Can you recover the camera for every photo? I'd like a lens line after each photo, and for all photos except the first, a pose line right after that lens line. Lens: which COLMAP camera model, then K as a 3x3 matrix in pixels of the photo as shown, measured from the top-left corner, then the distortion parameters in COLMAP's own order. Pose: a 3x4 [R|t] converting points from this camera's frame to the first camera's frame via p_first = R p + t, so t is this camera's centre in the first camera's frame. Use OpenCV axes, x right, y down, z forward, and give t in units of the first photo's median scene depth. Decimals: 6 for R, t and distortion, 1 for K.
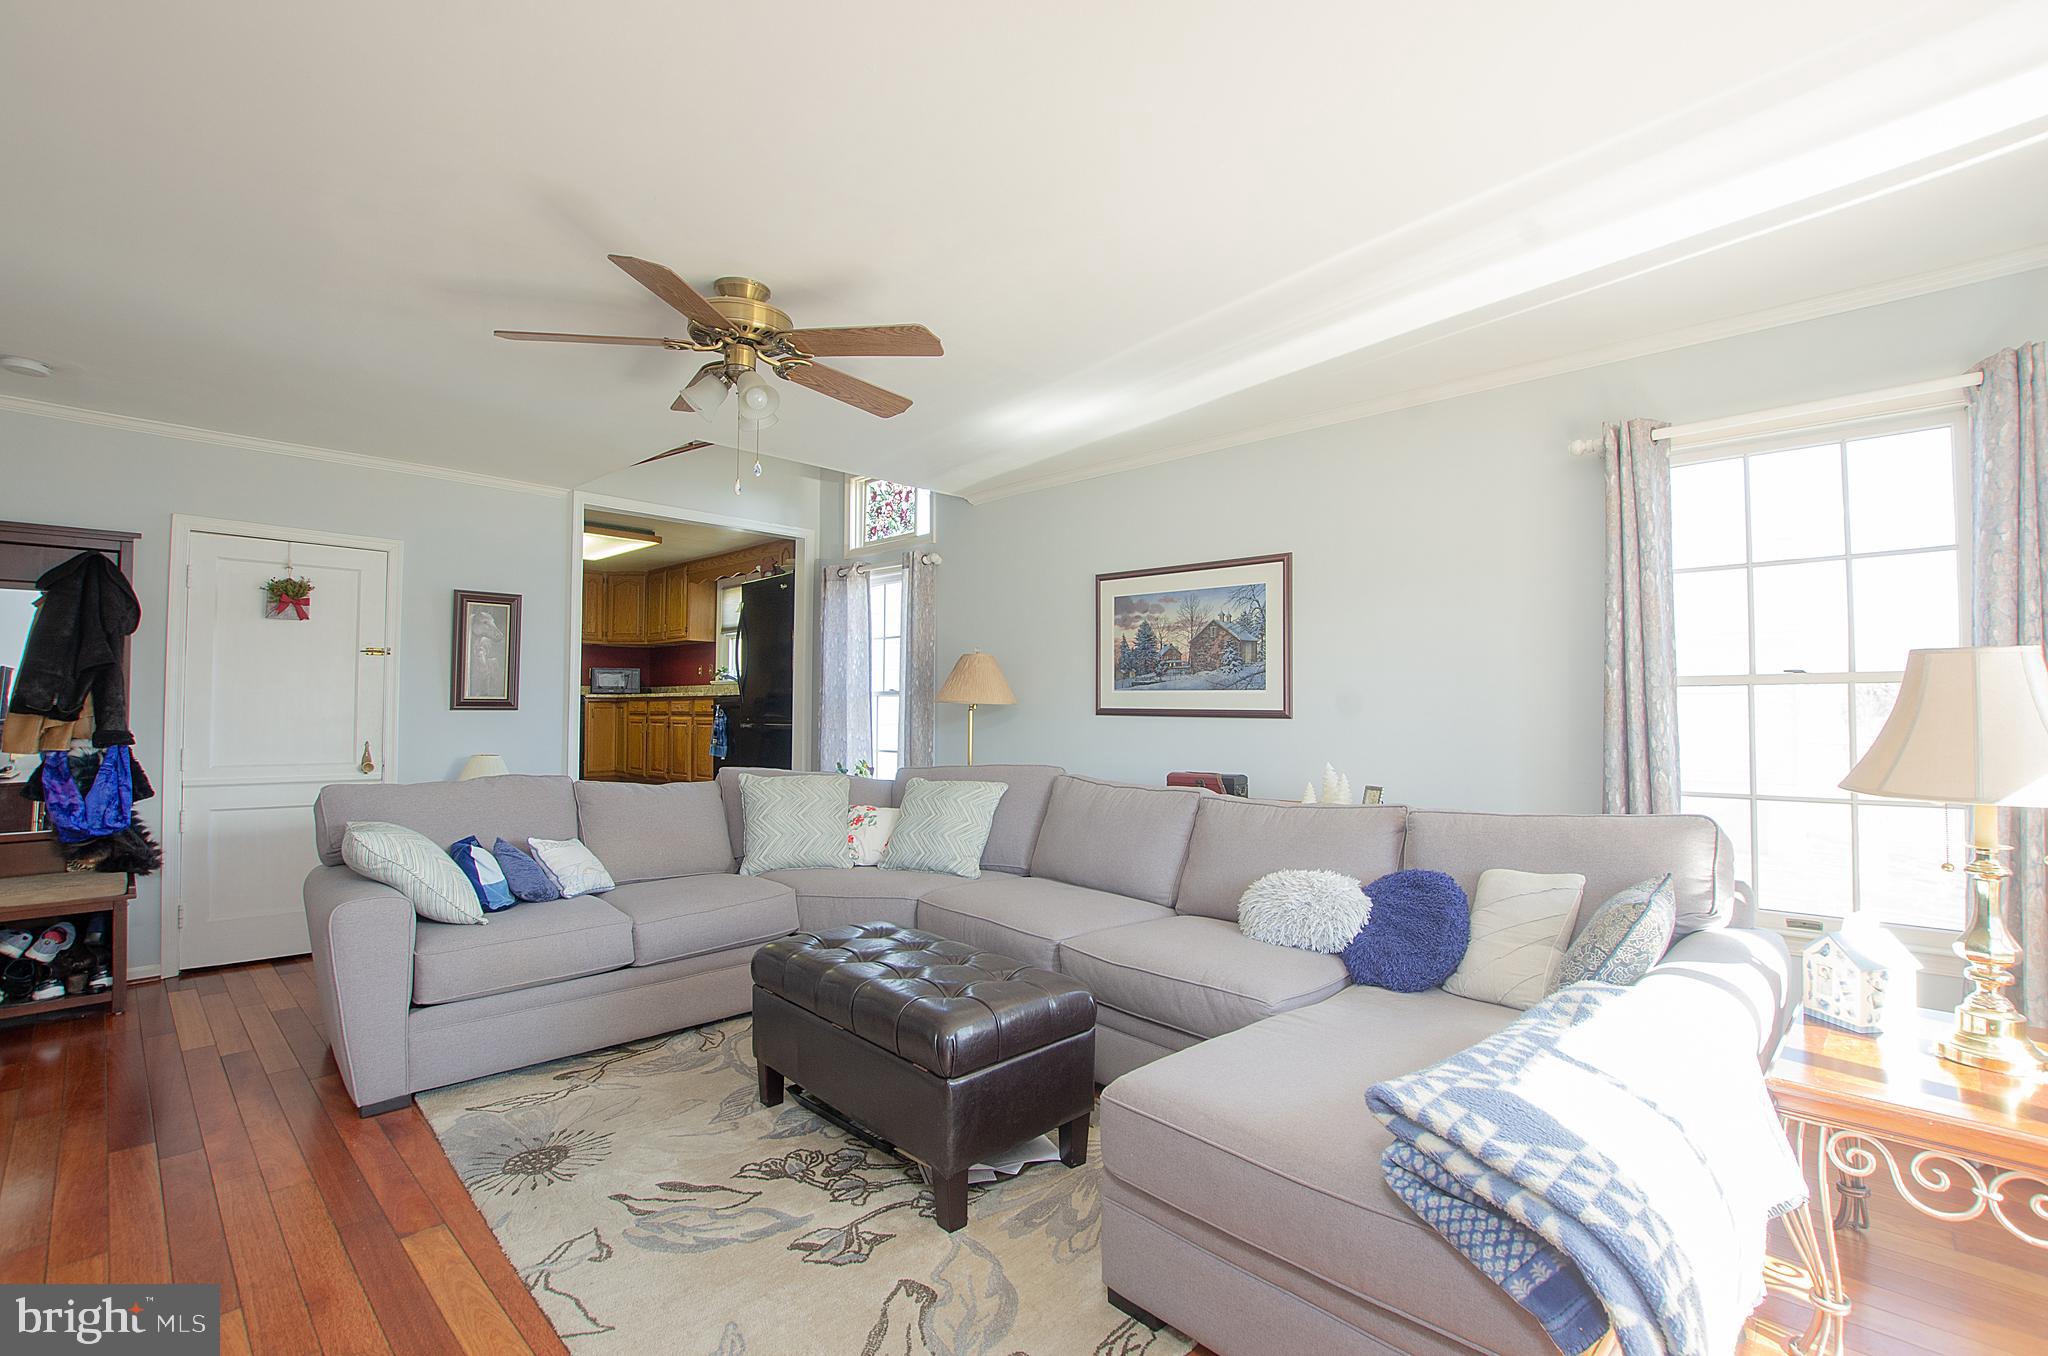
lens RADIAL K [[904.1, 0, 1030.8], [0, 904.1, 680.5], [0, 0, 1]] dist [-0.033861, 0.004607]
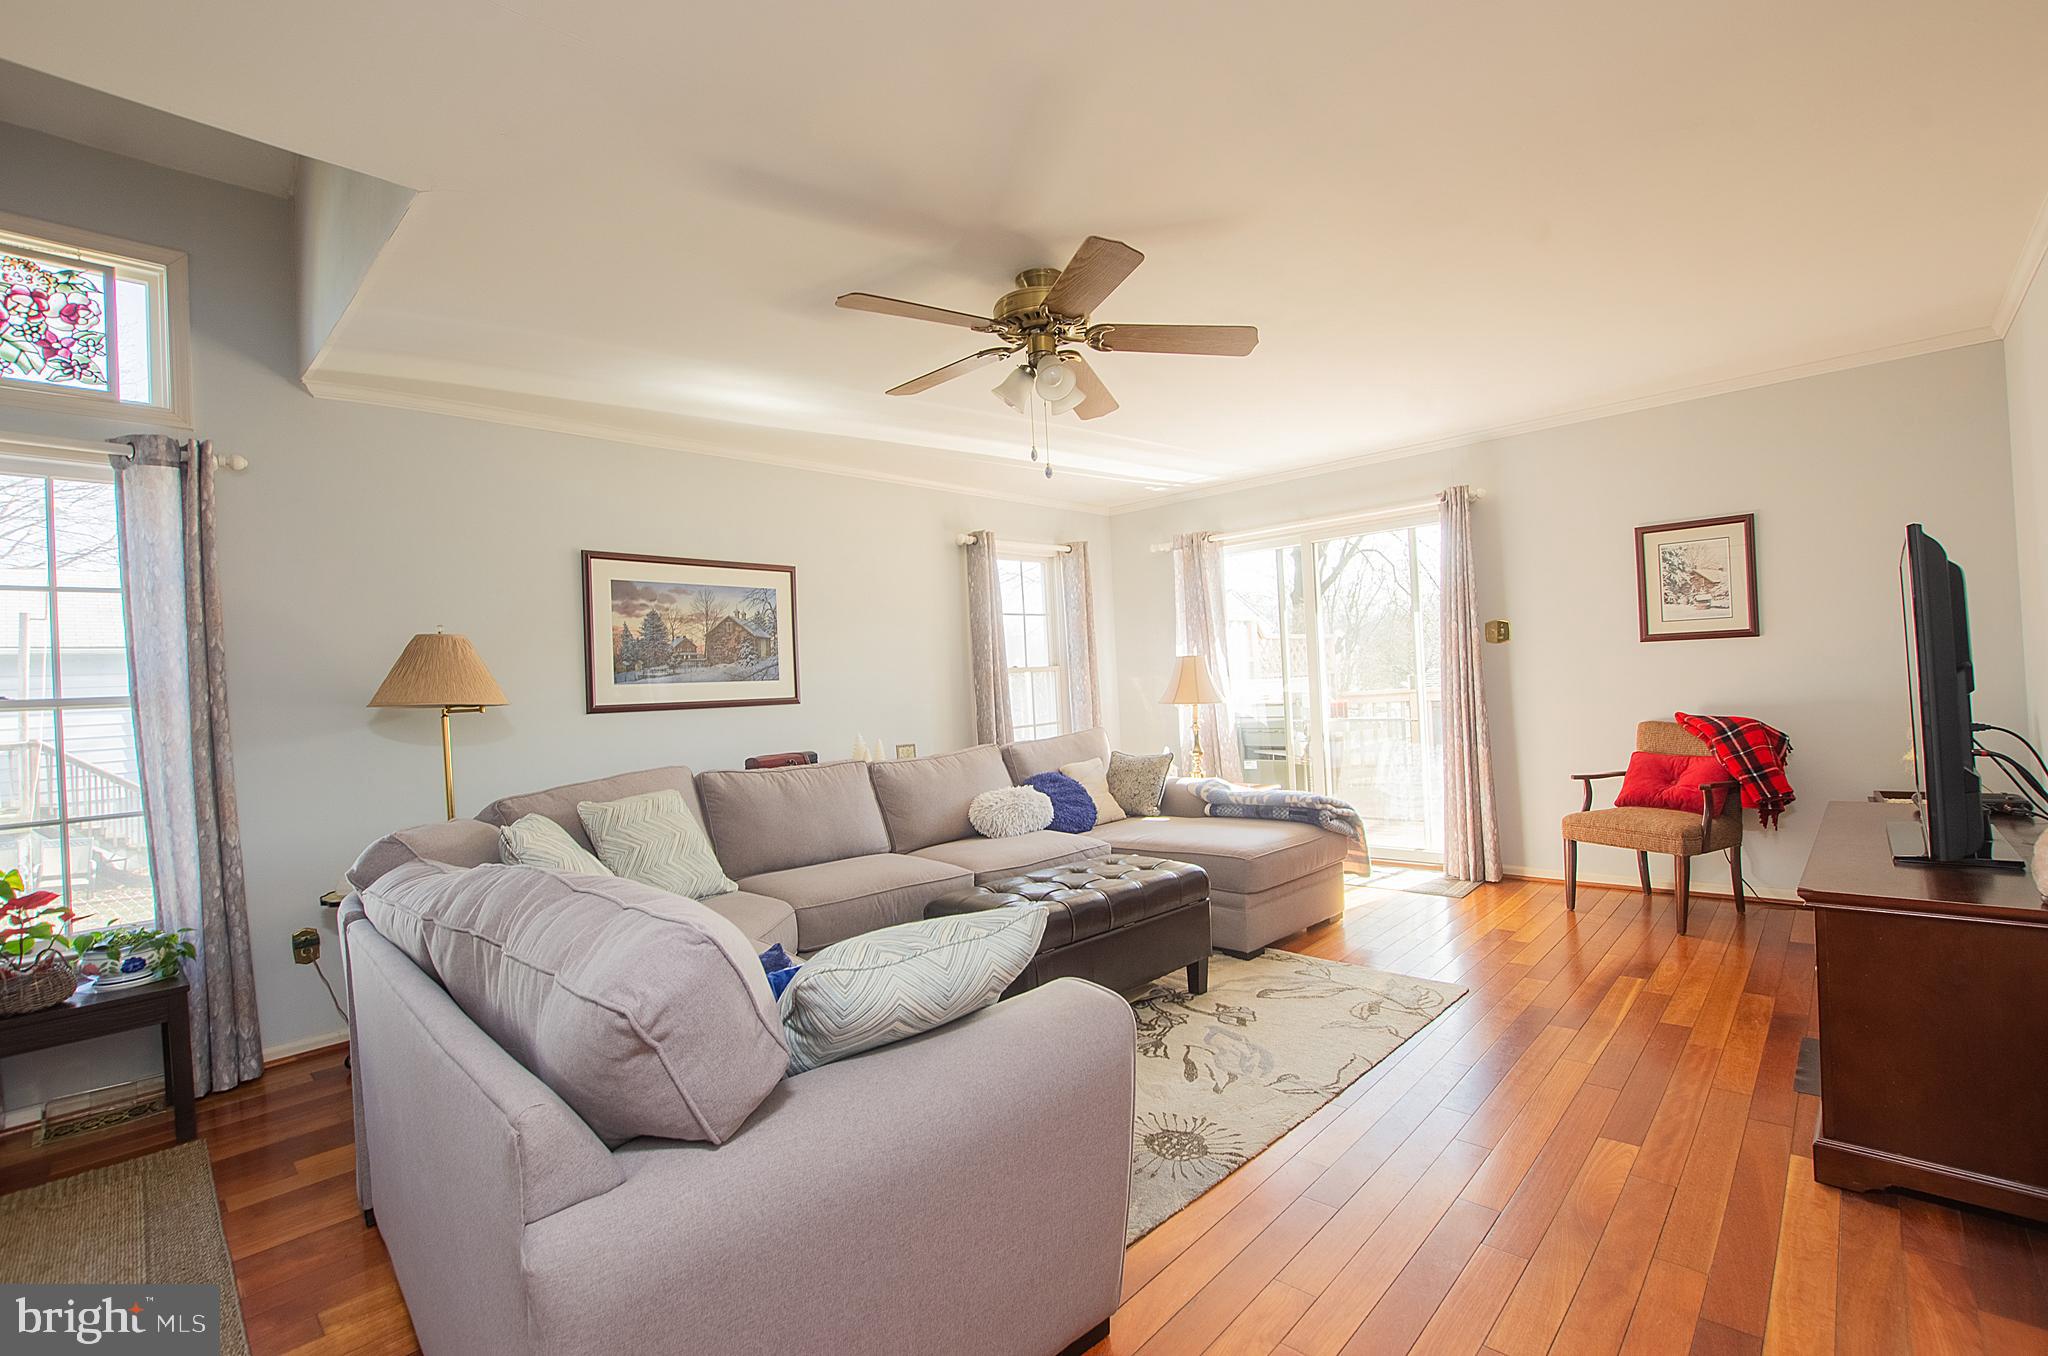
lens RADIAL K [[904.1, 0, 1035.0], [0, 904.1, 678.3], [0, 0, 1]] dist [-0.033861, 0.004607]
pose [[-0.005510, 0.002369, 0.999982, -0.838189], [0.018639, 0.999824, -0.002266, 0.015209], [-0.999811, 0.018626, -0.005553, 0.625777]]
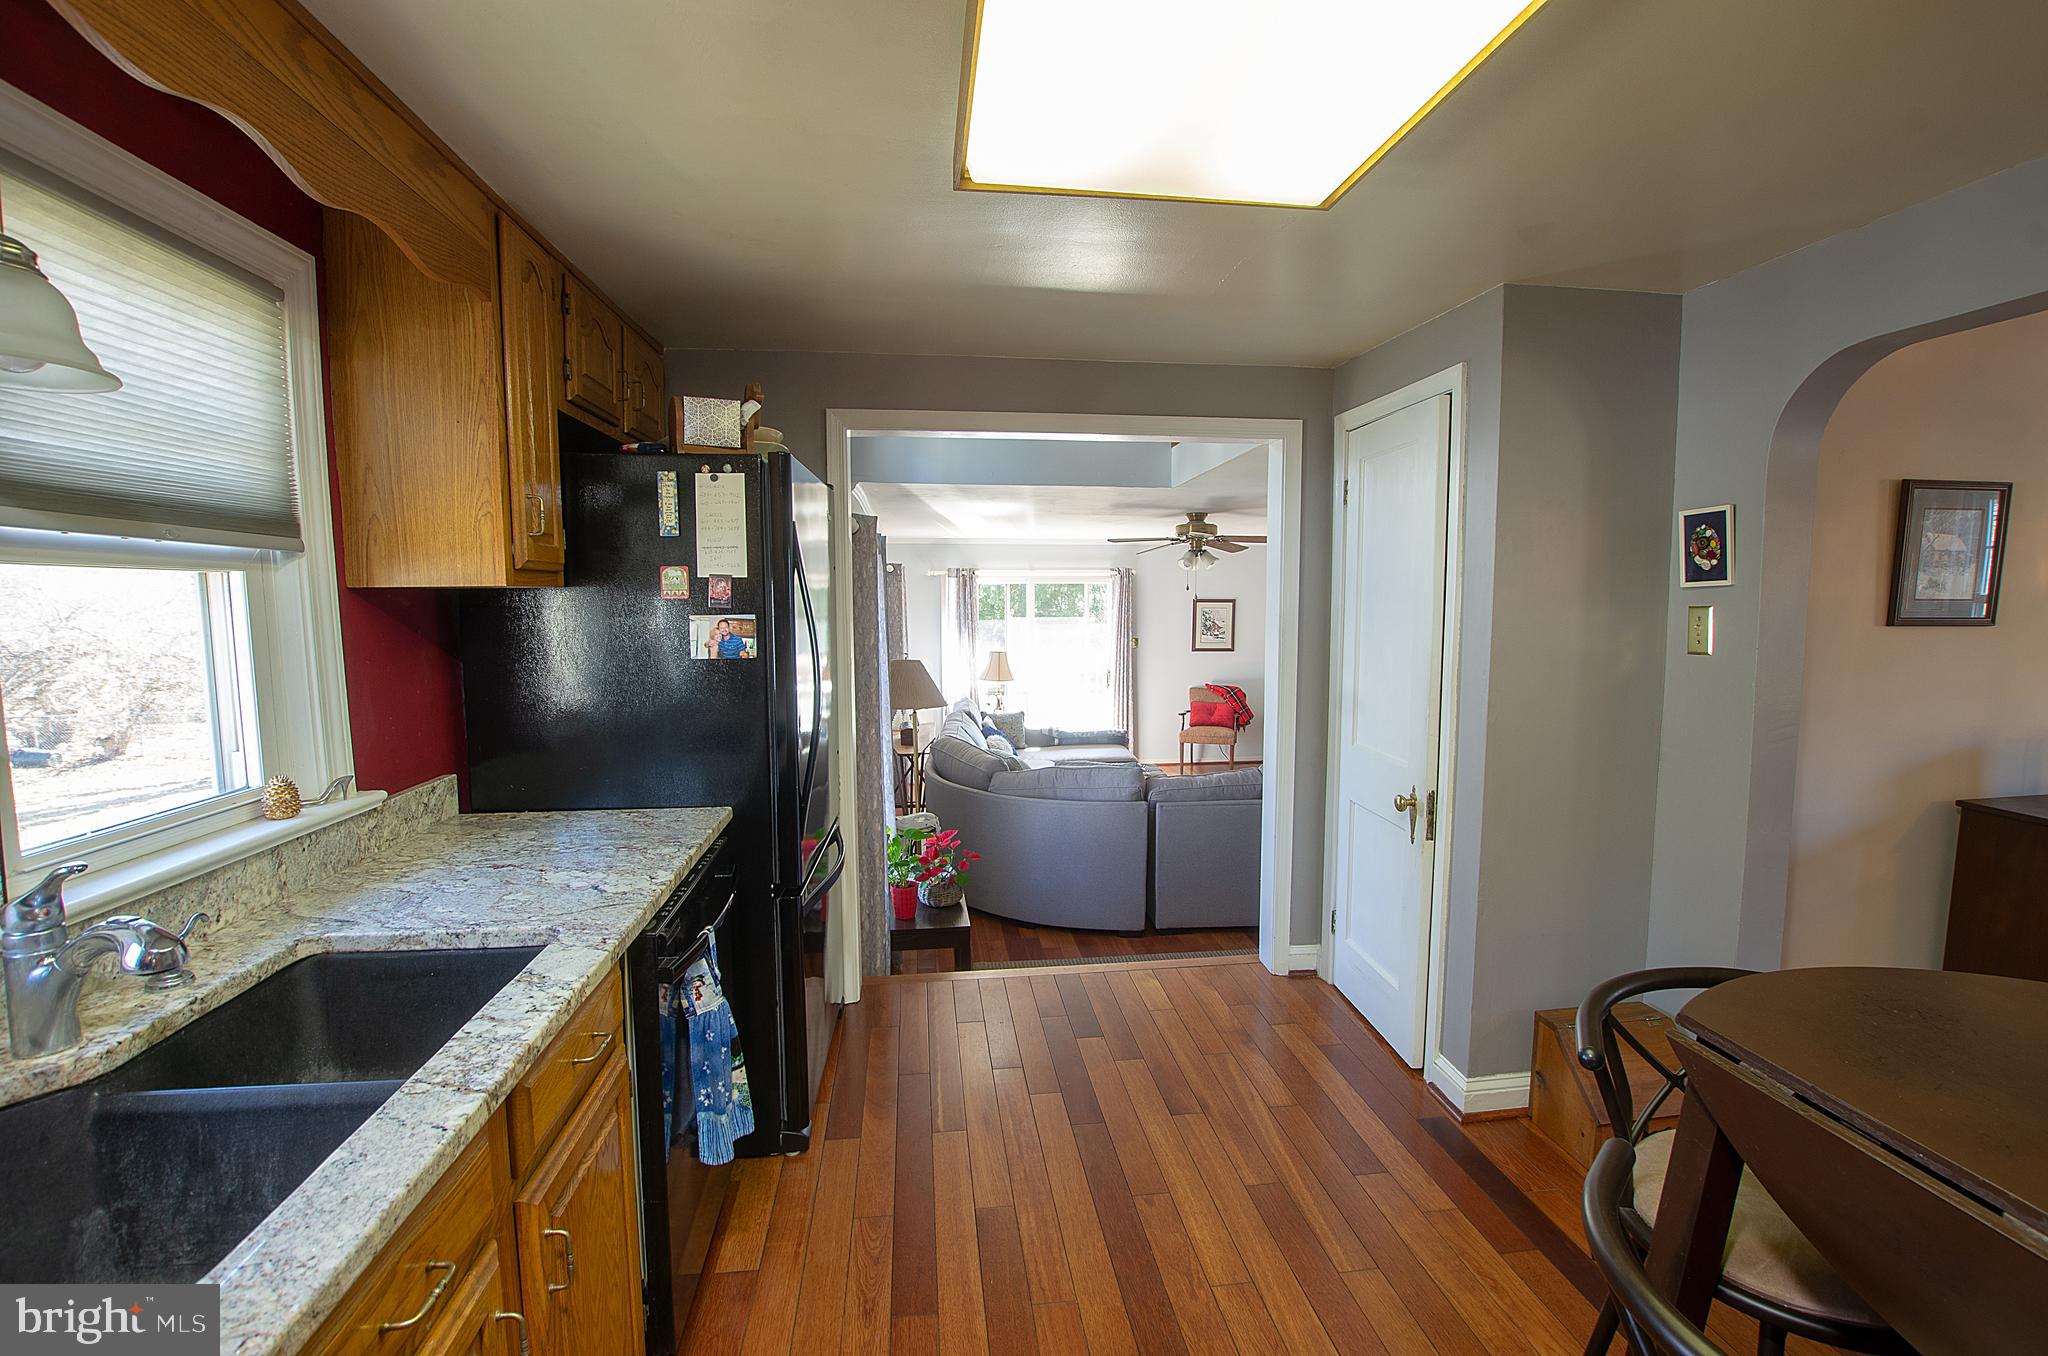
lens RADIAL K [[904.1, 0, 1022.2], [0, 904.1, 681.4], [0, 0, 1]] dist [-0.033861, 0.004607]
pose [[-0.766540, -0.056426, 0.639712, -0.947015], [-0.016712, 0.997548, 0.067964, -0.088018], [-0.641979, 0.041407, -0.765604, 1.940503]]
